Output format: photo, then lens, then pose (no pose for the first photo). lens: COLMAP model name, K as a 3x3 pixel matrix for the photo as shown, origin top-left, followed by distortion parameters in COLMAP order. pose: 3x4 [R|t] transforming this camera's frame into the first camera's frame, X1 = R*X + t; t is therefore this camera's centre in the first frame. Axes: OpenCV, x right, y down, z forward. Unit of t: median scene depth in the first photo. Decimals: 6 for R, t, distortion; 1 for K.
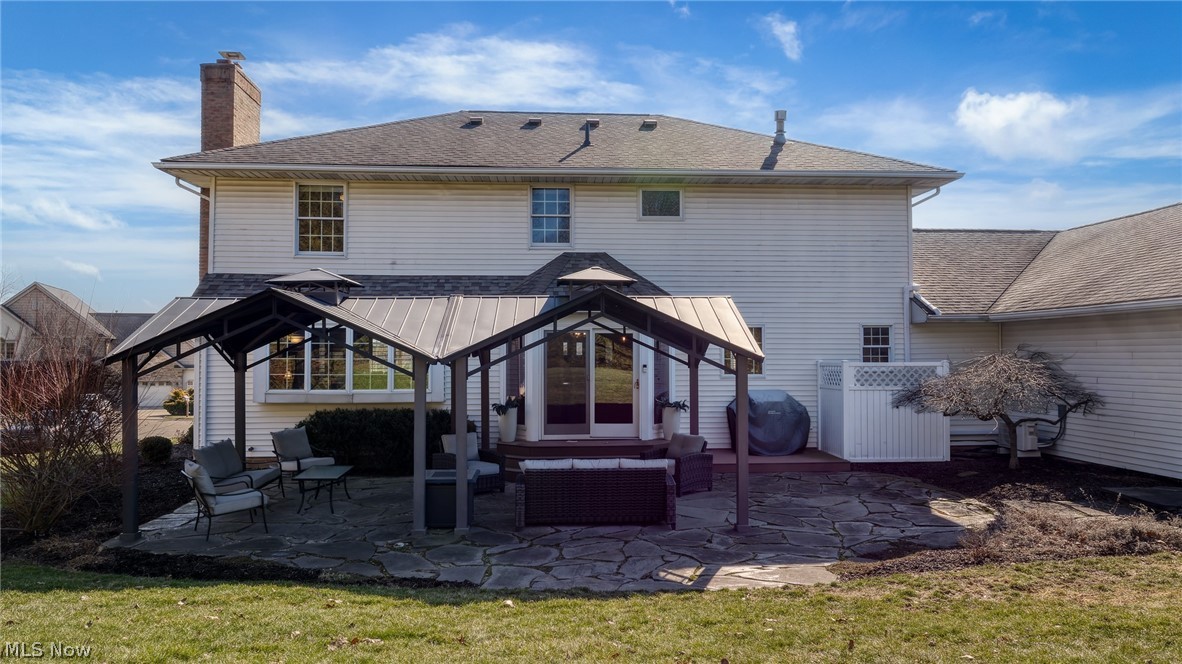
lens RADIAL K [[807.6, 0, 591.0], [0, 807.6, 332.0], [0, 0, 1]] dist [-0.002978, -0.002261]
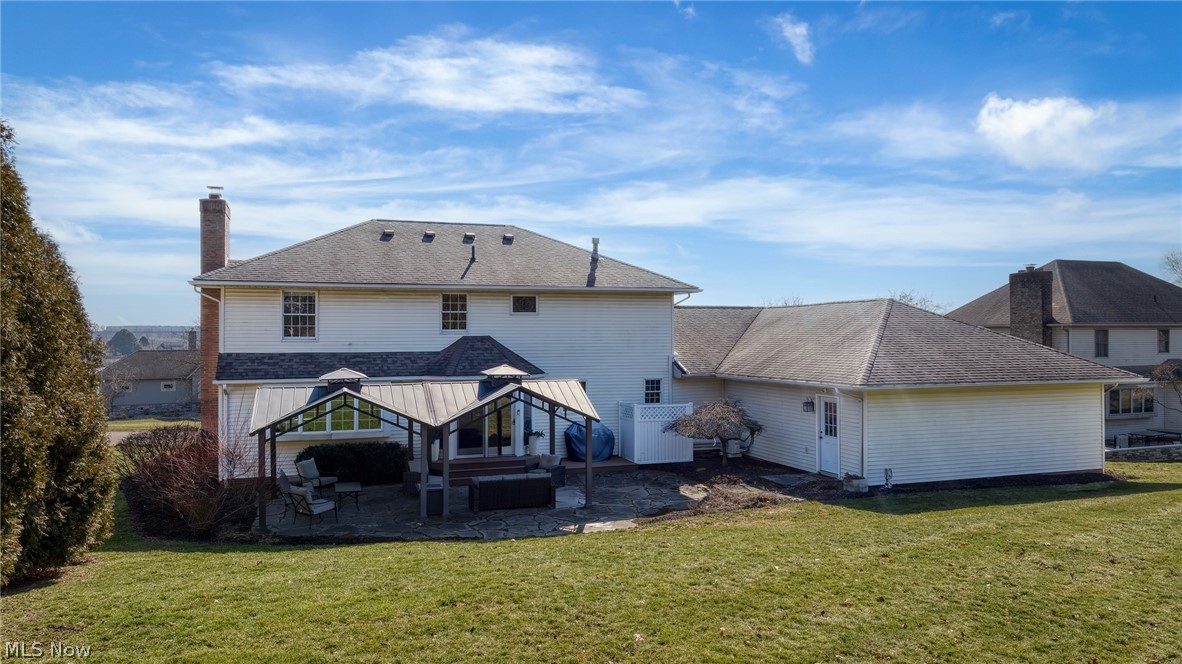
lens RADIAL K [[807.6, 0, 591.0], [0, 807.6, 332.0], [0, 0, 1]] dist [-0.002978, -0.002261]
pose [[0.965048, 0.001140, 0.262070, -0.220390], [-0.006413, 0.999794, 0.019269, -0.149650], [-0.261994, -0.020276, 0.964856, -0.609483]]
